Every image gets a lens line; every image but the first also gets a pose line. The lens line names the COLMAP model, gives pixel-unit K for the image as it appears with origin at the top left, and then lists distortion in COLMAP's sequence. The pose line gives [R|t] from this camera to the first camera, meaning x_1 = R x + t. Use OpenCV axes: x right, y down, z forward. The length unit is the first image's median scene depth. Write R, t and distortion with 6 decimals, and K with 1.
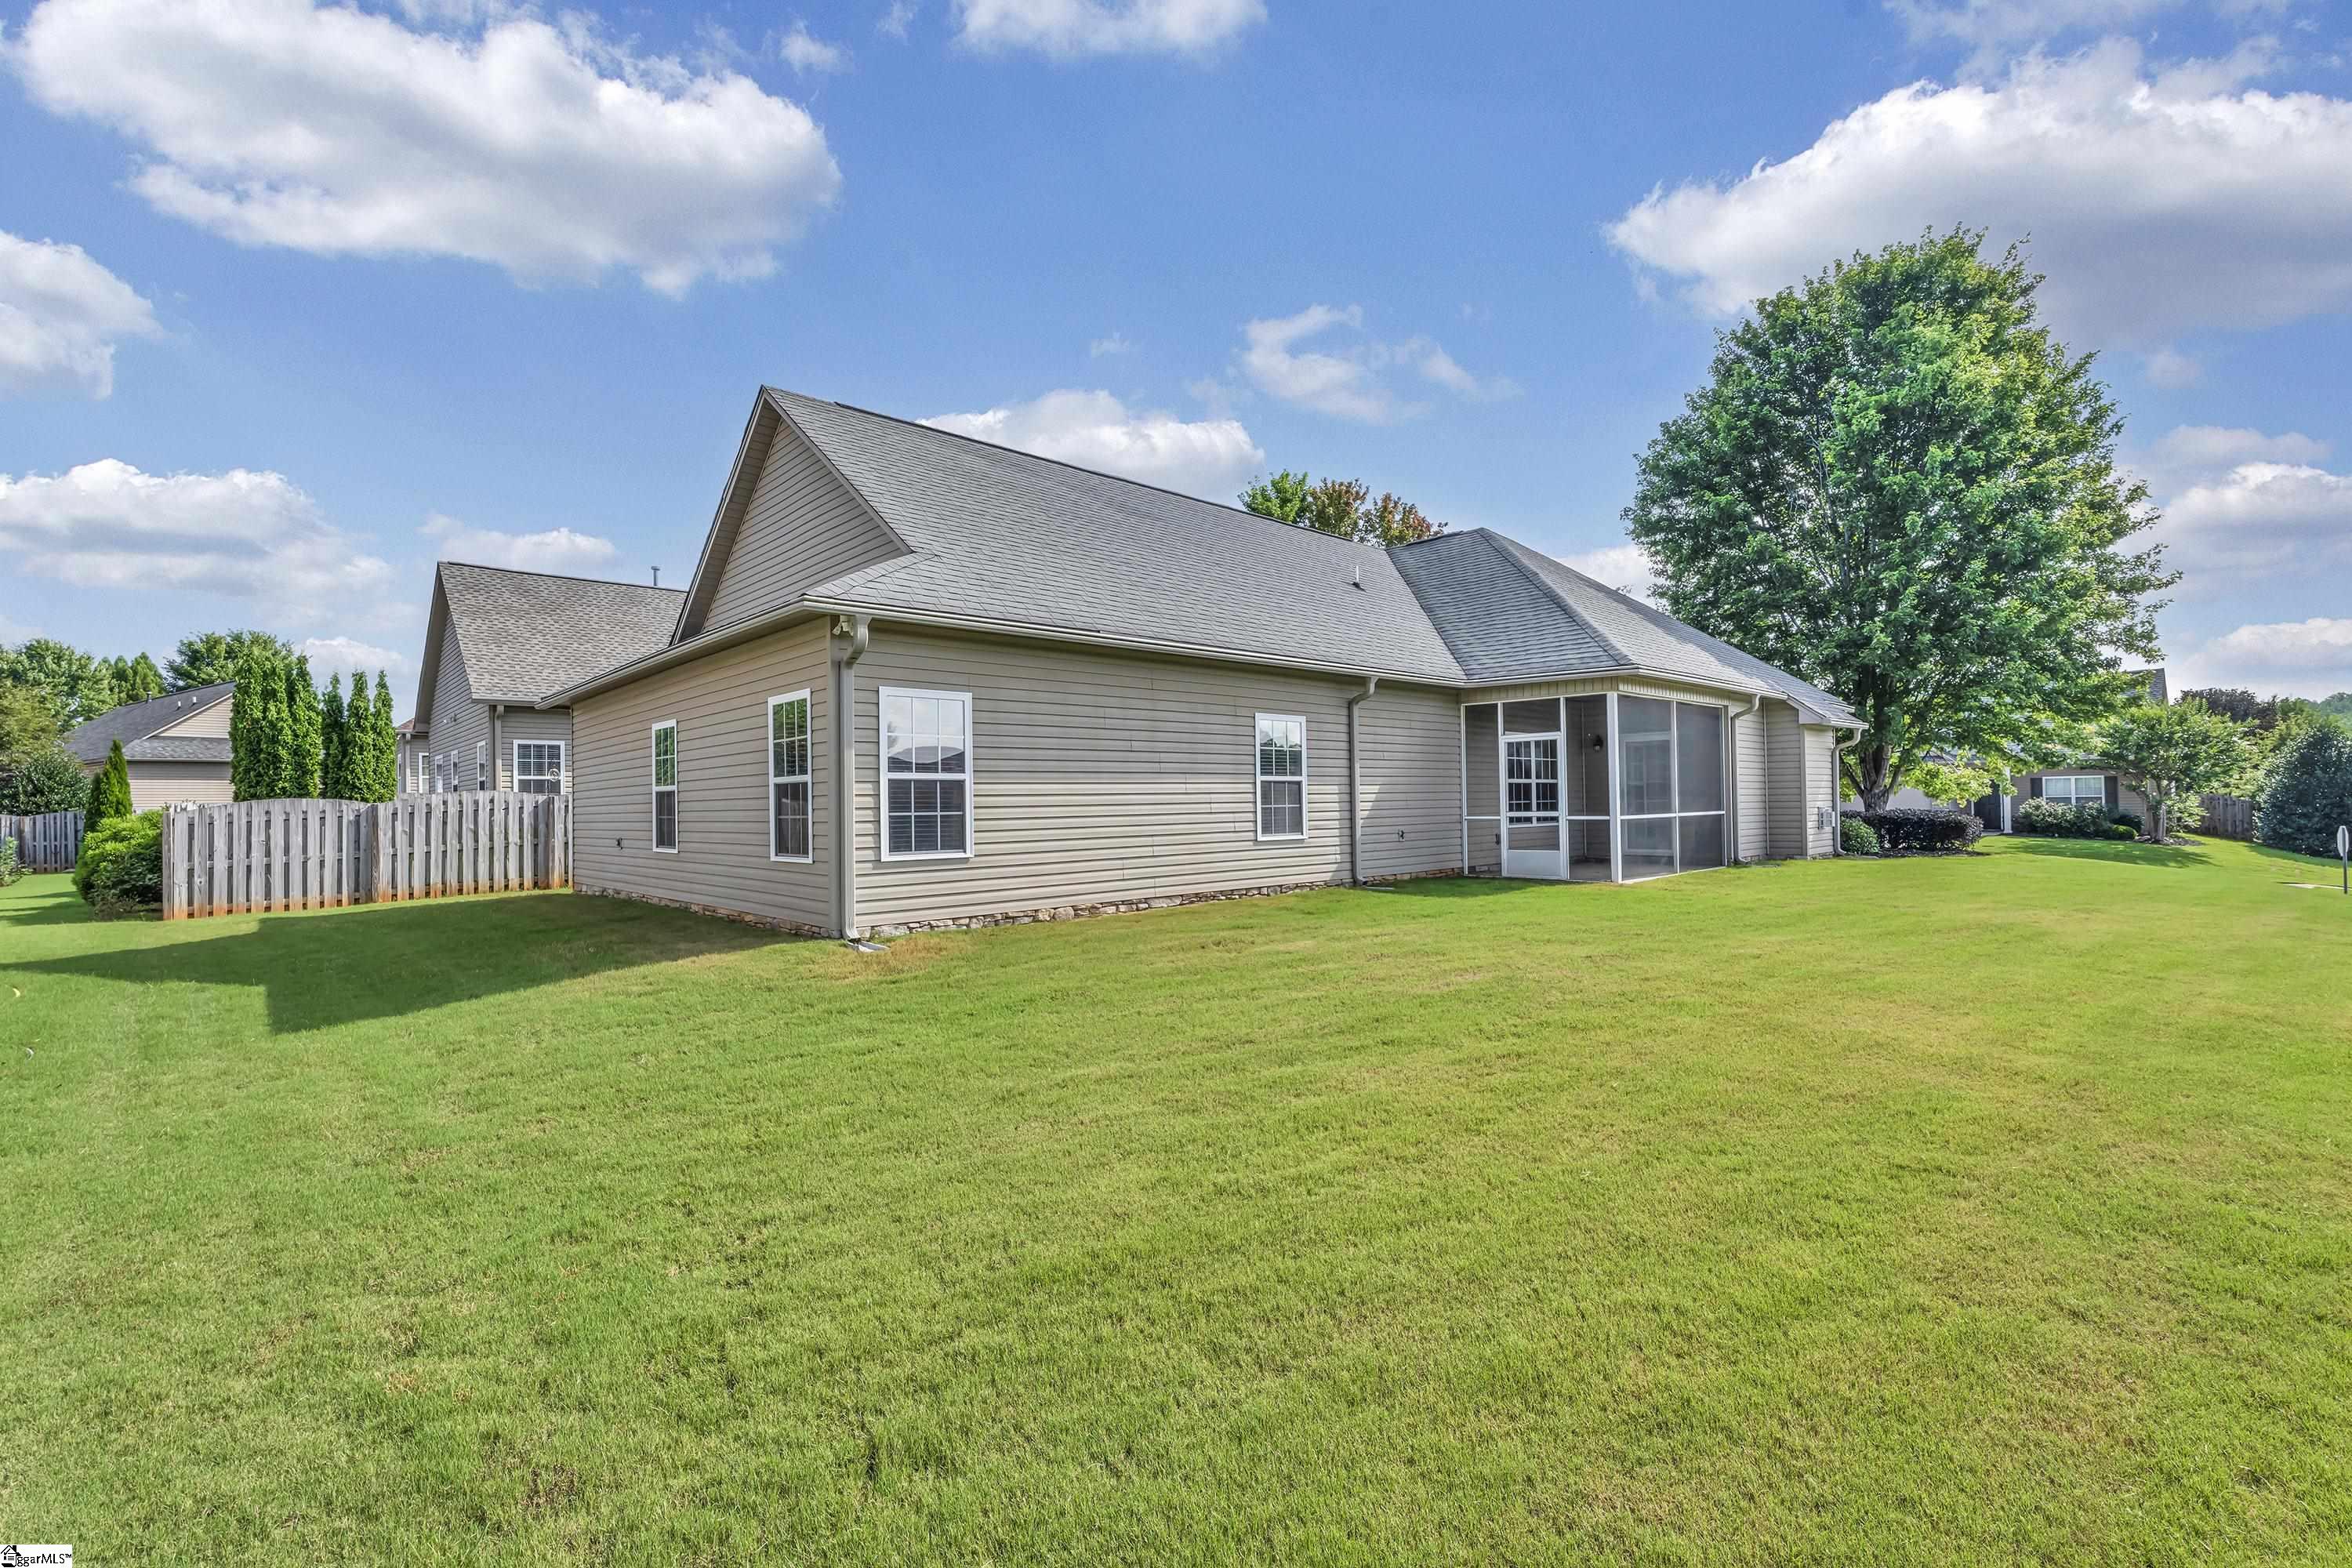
lens RADIAL K [[1066.7, 0, 1184.3], [0, 1066.7, 790.4], [0, 0, 1]] dist [-0.010163, 0.001329]
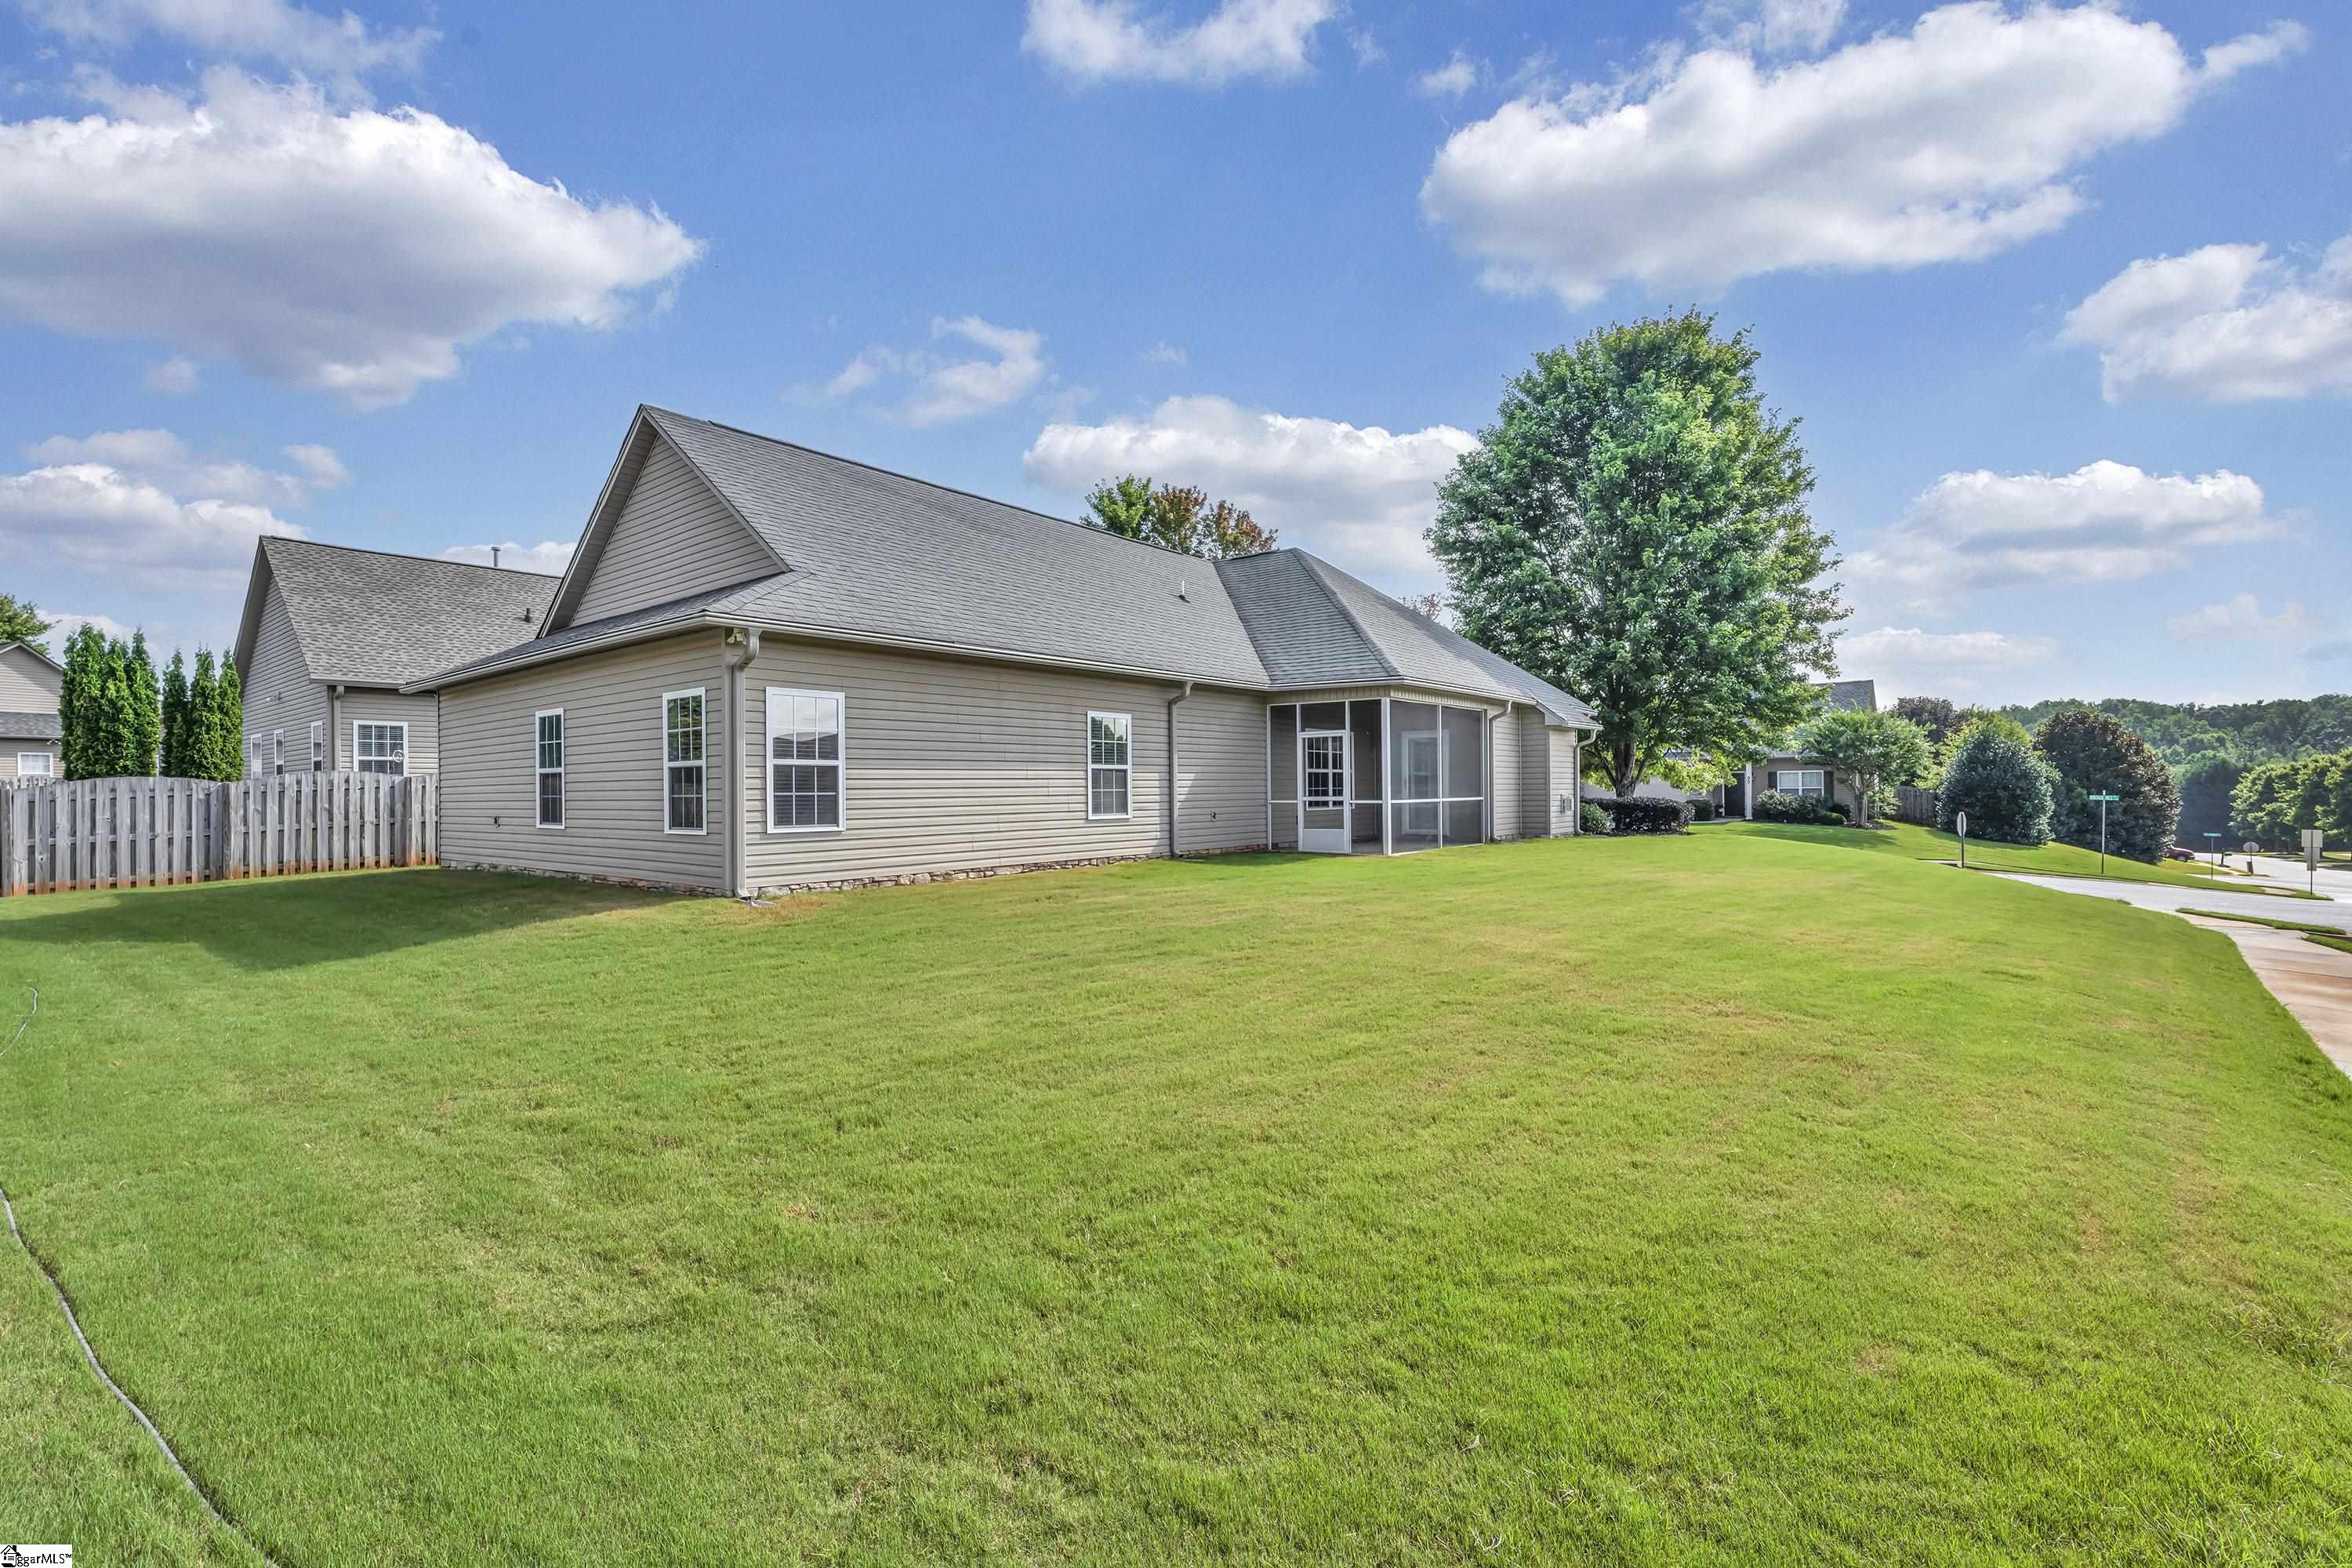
lens RADIAL K [[1066.7, 0, 1193.8], [0, 1066.7, 786.6], [0, 0, 1]] dist [-0.010163, 0.001329]
pose [[0.988988, 0.007038, 0.147829, 0.007417], [-0.008306, 0.999934, 0.007965, 0.000491], [-0.147764, -0.009105, 0.988981, -0.149799]]
